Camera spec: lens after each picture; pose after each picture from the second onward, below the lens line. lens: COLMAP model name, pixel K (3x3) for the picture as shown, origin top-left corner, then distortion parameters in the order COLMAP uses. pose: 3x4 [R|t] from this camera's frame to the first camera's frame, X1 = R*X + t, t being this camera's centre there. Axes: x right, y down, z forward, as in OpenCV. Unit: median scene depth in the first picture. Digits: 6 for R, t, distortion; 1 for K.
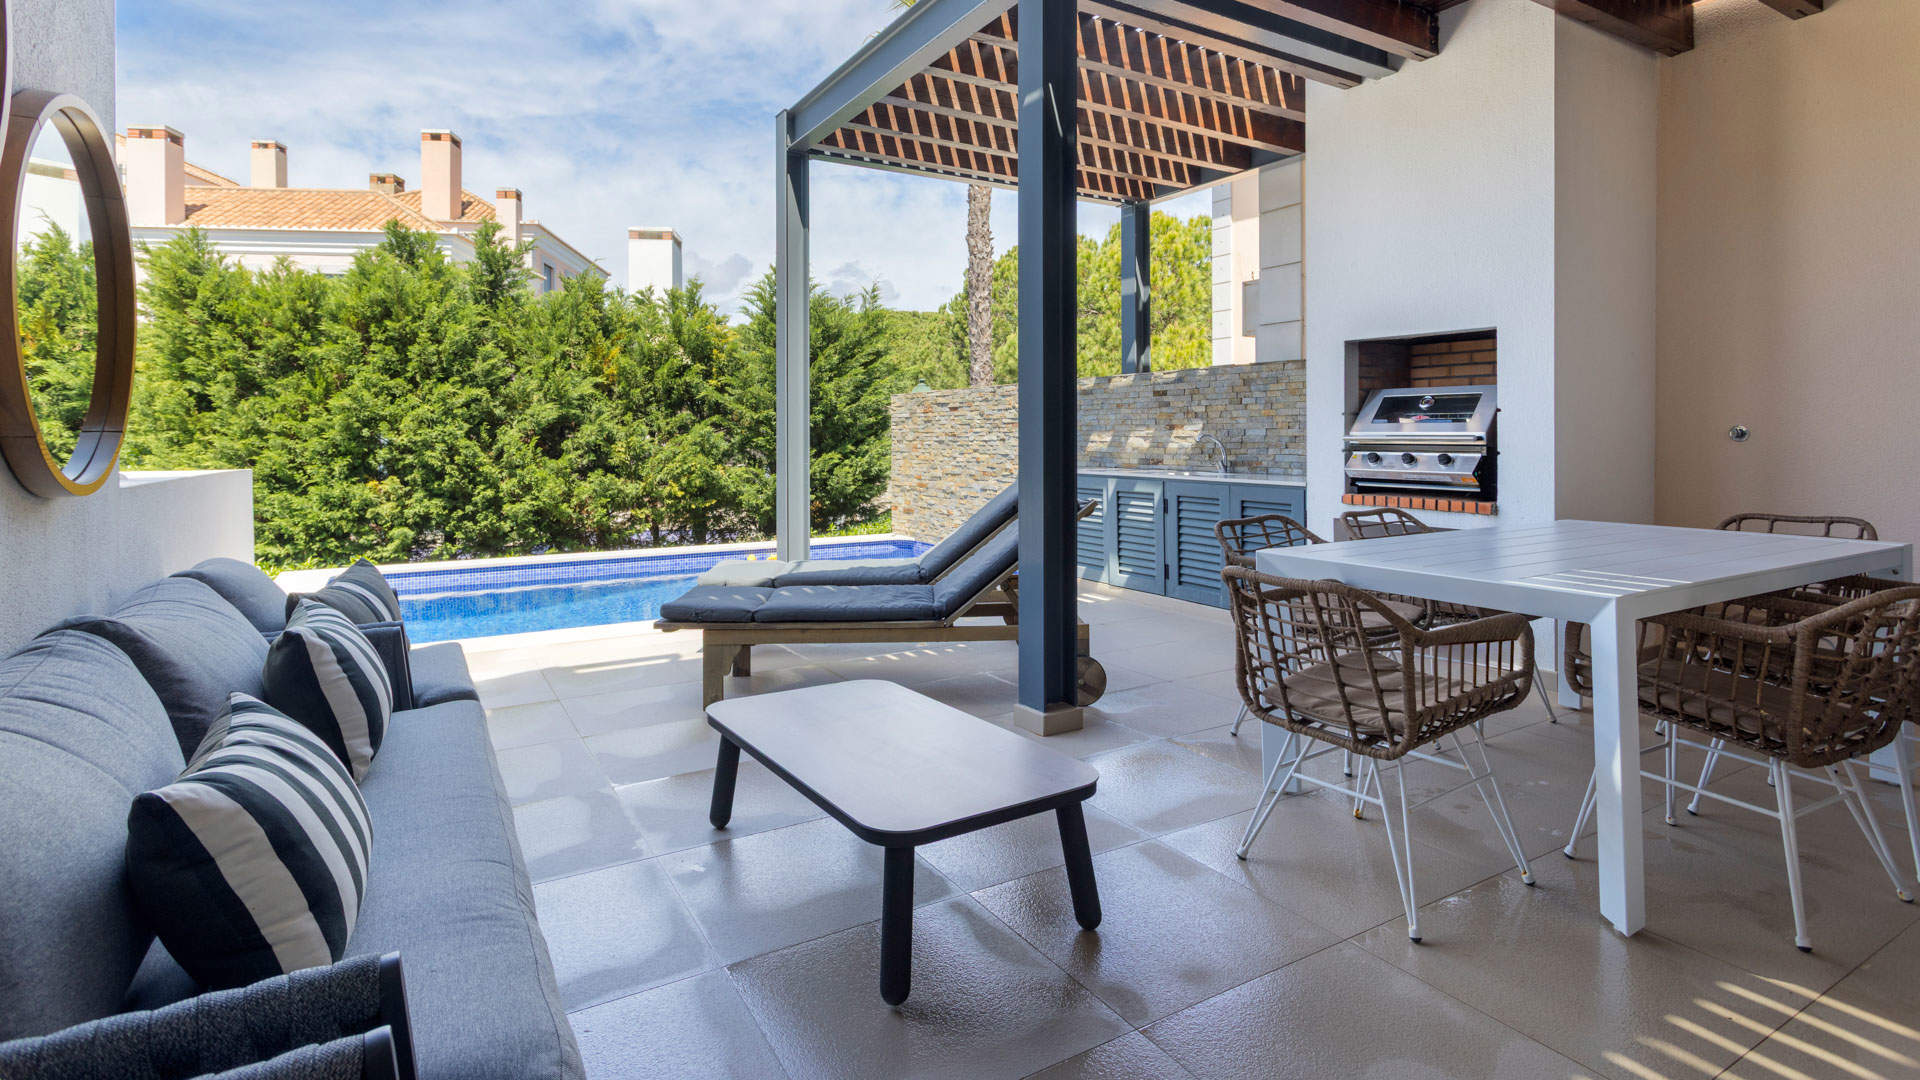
lens RADIAL K [[920.4, 0, 938.1], [0, 920.4, 406.5], [0, 0, 1]] dist [-0.004036, 0.001205]
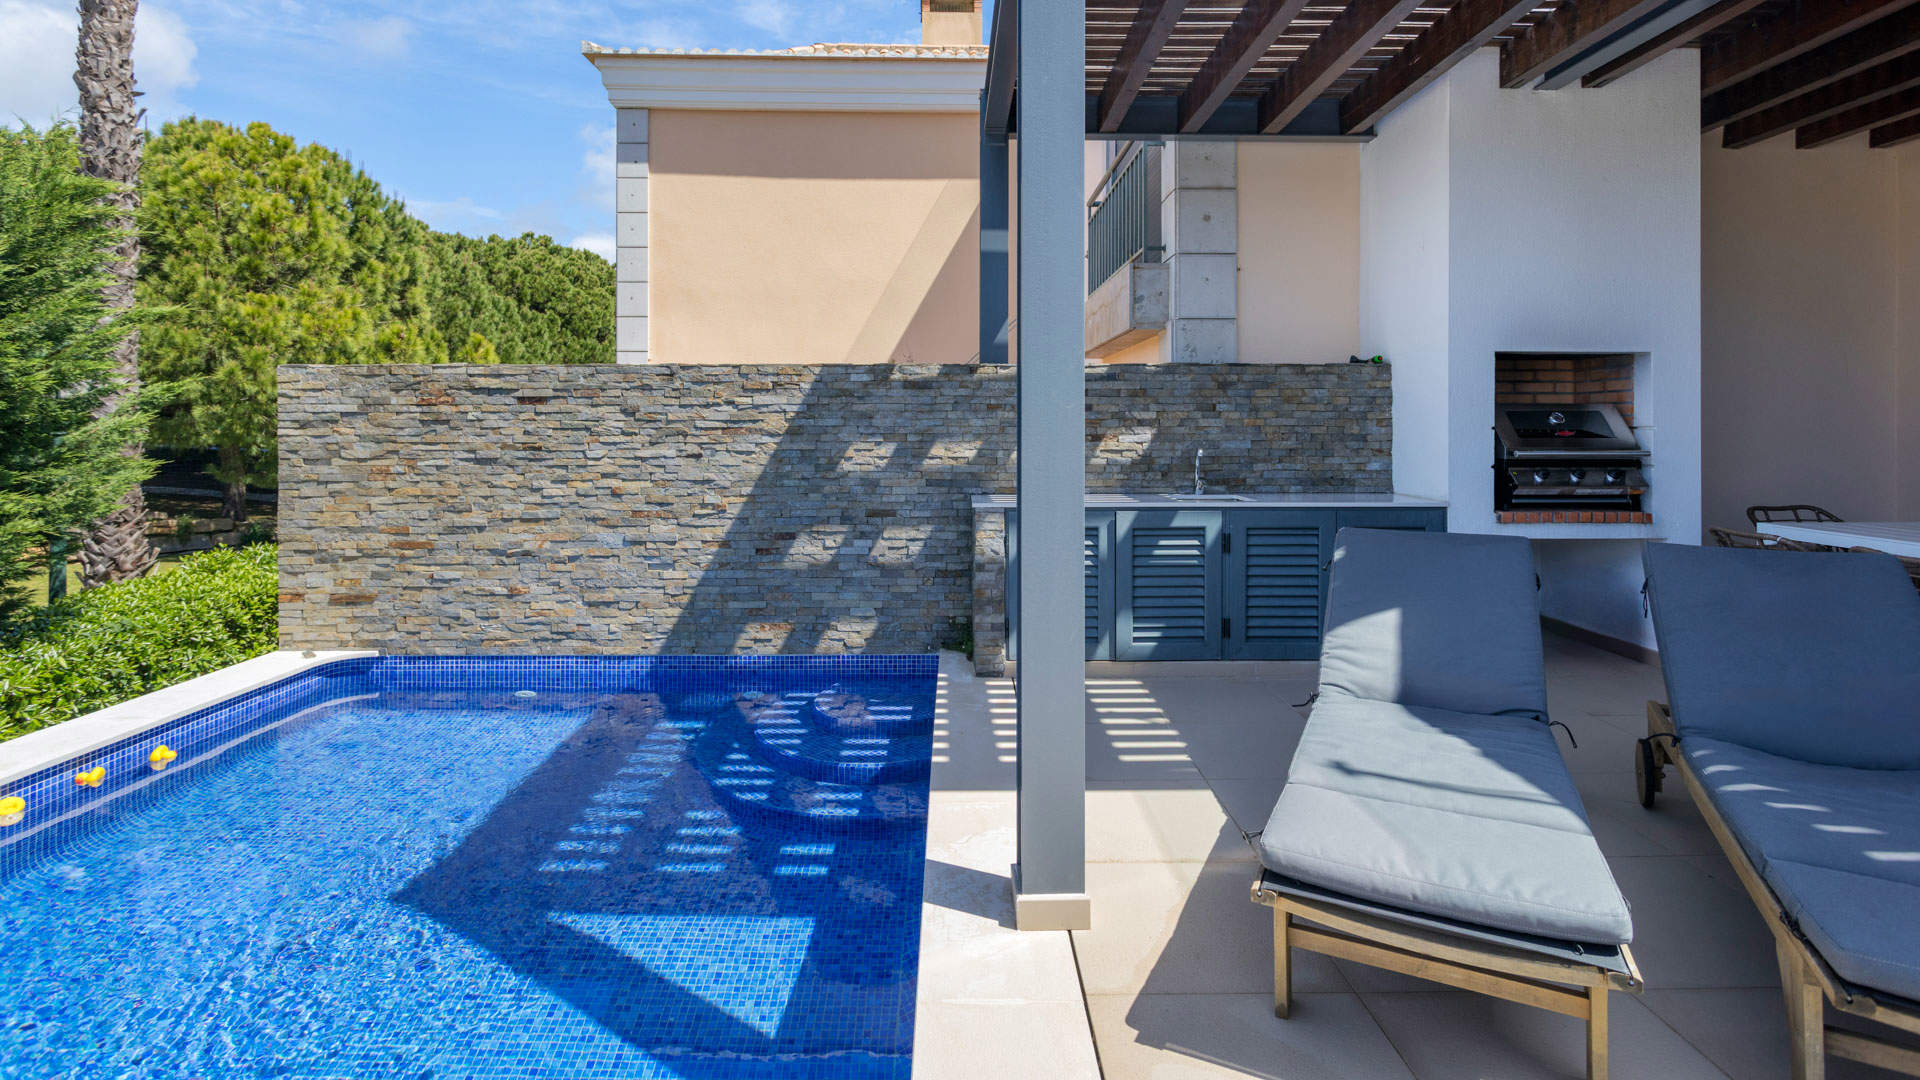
lens RADIAL K [[920.4, 0, 952.5], [0, 920.4, 420.9], [0, 0, 1]] dist [-0.004036, 0.001205]
pose [[0.495424, 0.009068, 0.868604, -0.224852], [-0.026812, 0.999629, 0.004857, 0.003888], [-0.868237, -0.025695, 0.495484, 0.347082]]
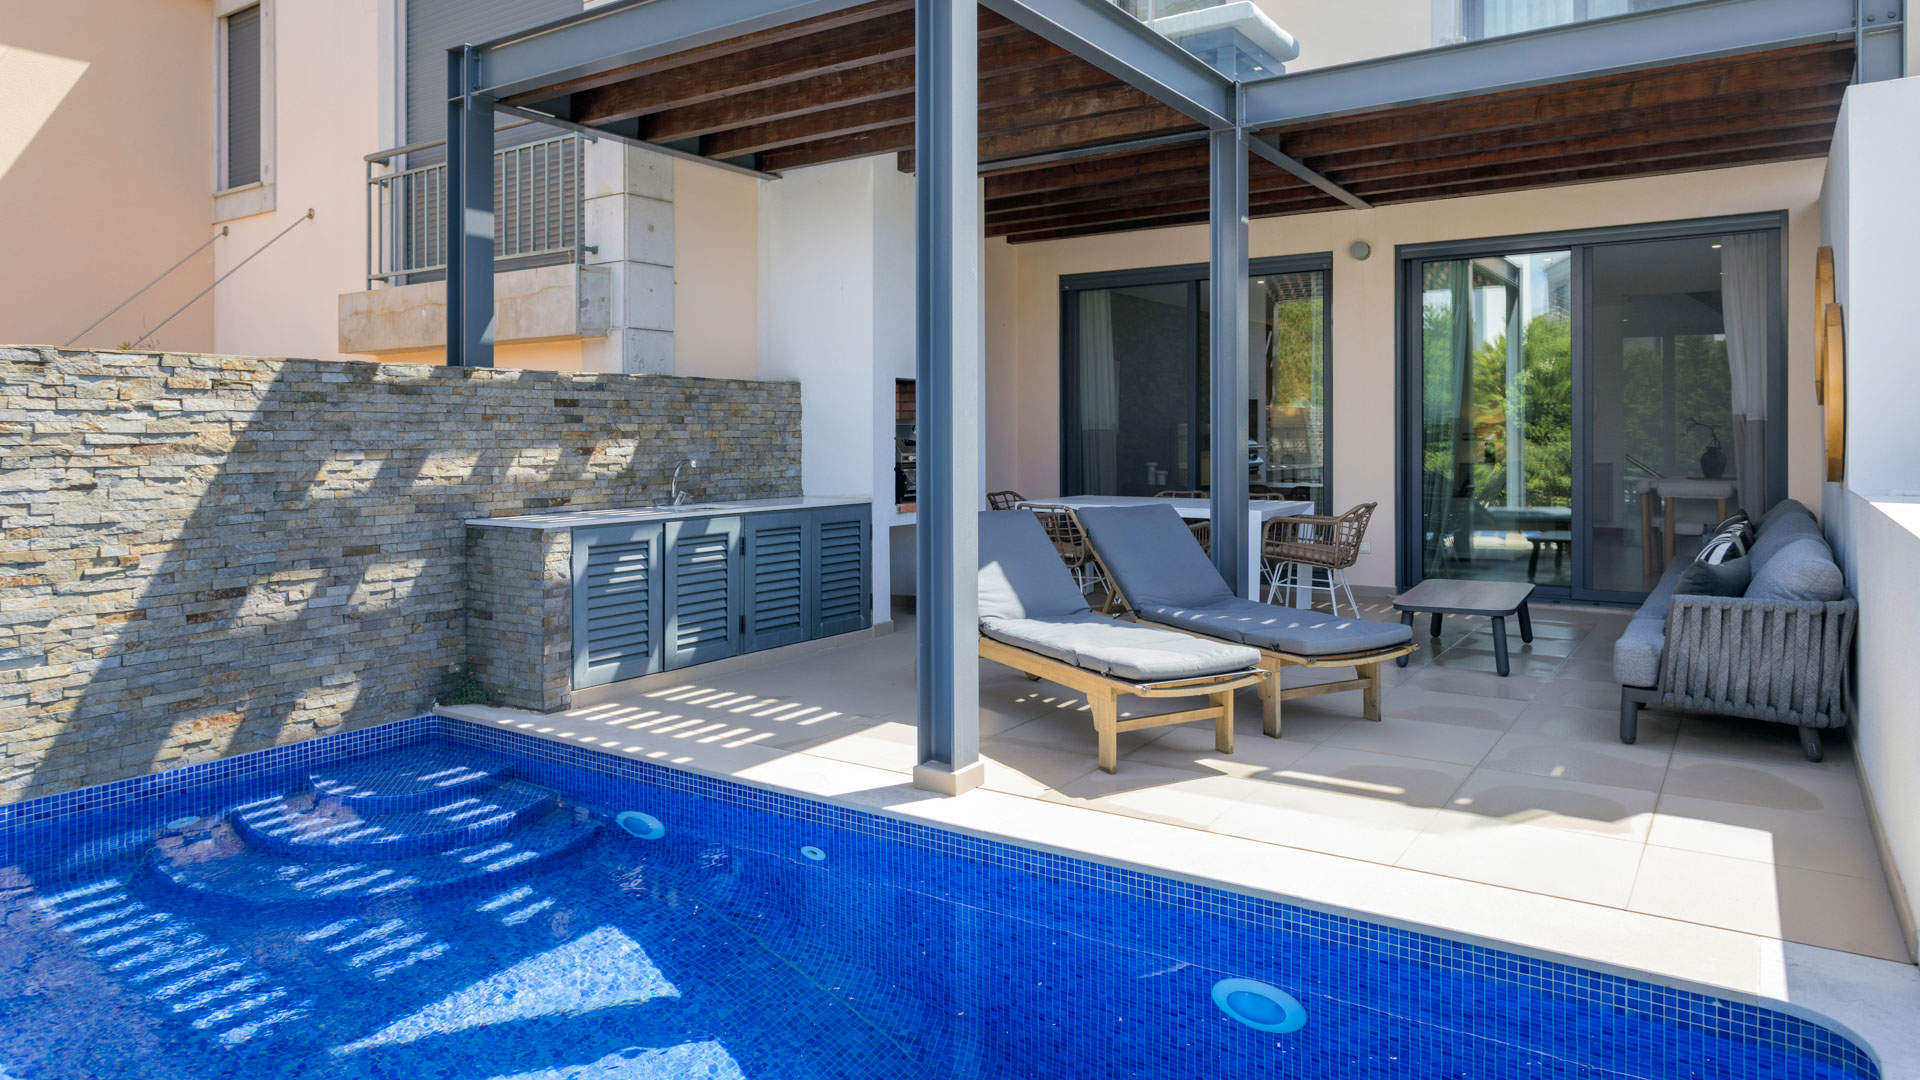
lens RADIAL K [[1200.8, 0, 963.8], [0, 1200.8, 445.6], [0, 0, 1]] dist [0.009745, 0.002100]
pose [[-0.435265, -0.000765, 0.900302, -0.344677], [-0.017747, 0.999813, -0.007730, 0.009757], [-0.900128, -0.019343, -0.435197, 0.547386]]
